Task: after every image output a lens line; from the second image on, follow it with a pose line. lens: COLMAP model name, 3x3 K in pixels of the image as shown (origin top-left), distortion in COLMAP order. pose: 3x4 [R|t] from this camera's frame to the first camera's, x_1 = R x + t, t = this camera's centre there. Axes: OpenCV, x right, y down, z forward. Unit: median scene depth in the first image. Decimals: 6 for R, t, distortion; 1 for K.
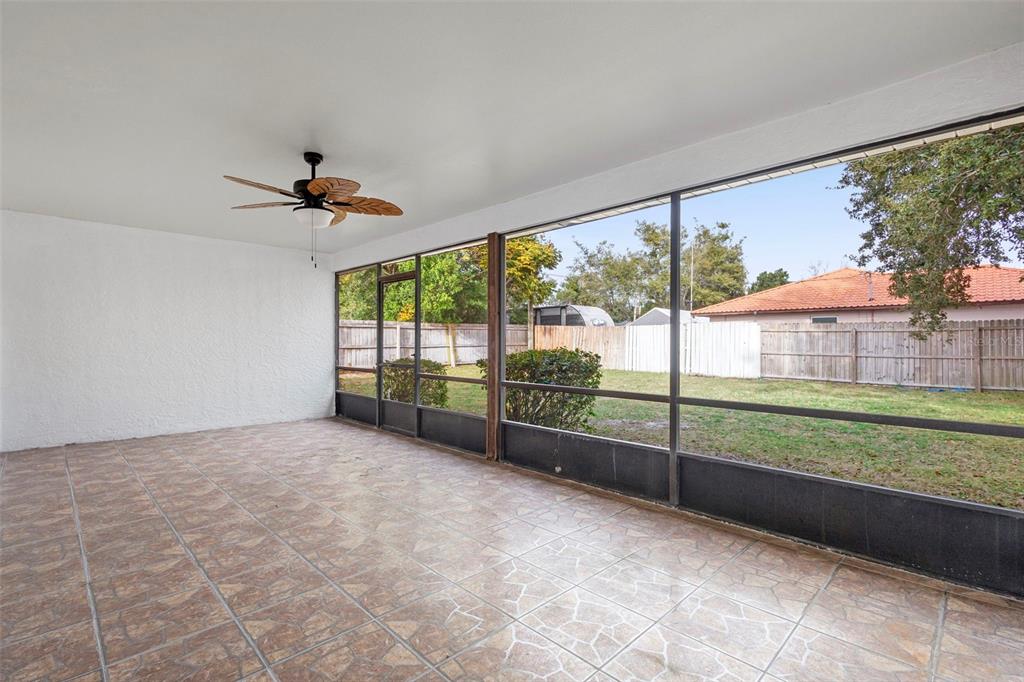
lens RADIAL K [[470.9, 0, 512.0], [0, 470.9, 341.0], [0, 0, 1]] dist [0.011394, -0.004755]
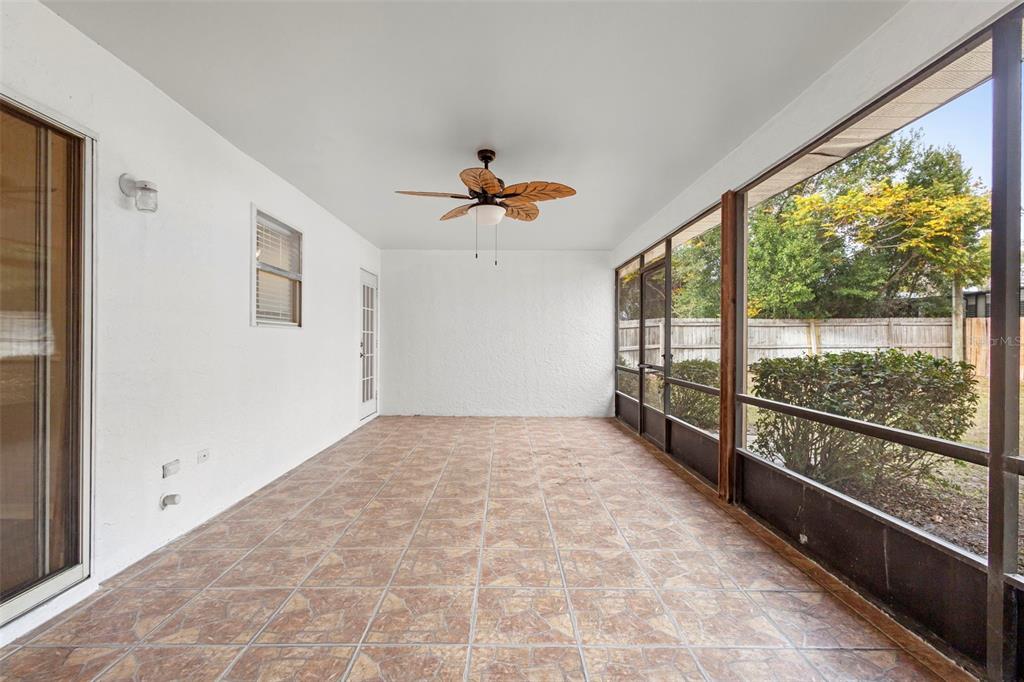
lens RADIAL K [[470.9, 0, 512.0], [0, 470.9, 341.0], [0, 0, 1]] dist [0.011394, -0.004755]
pose [[0.720583, 0.001124, -0.693368, 0.258140], [-0.001712, 0.999999, -0.000158, 0.004549], [0.693366, 0.001301, 0.720584, 0.262069]]
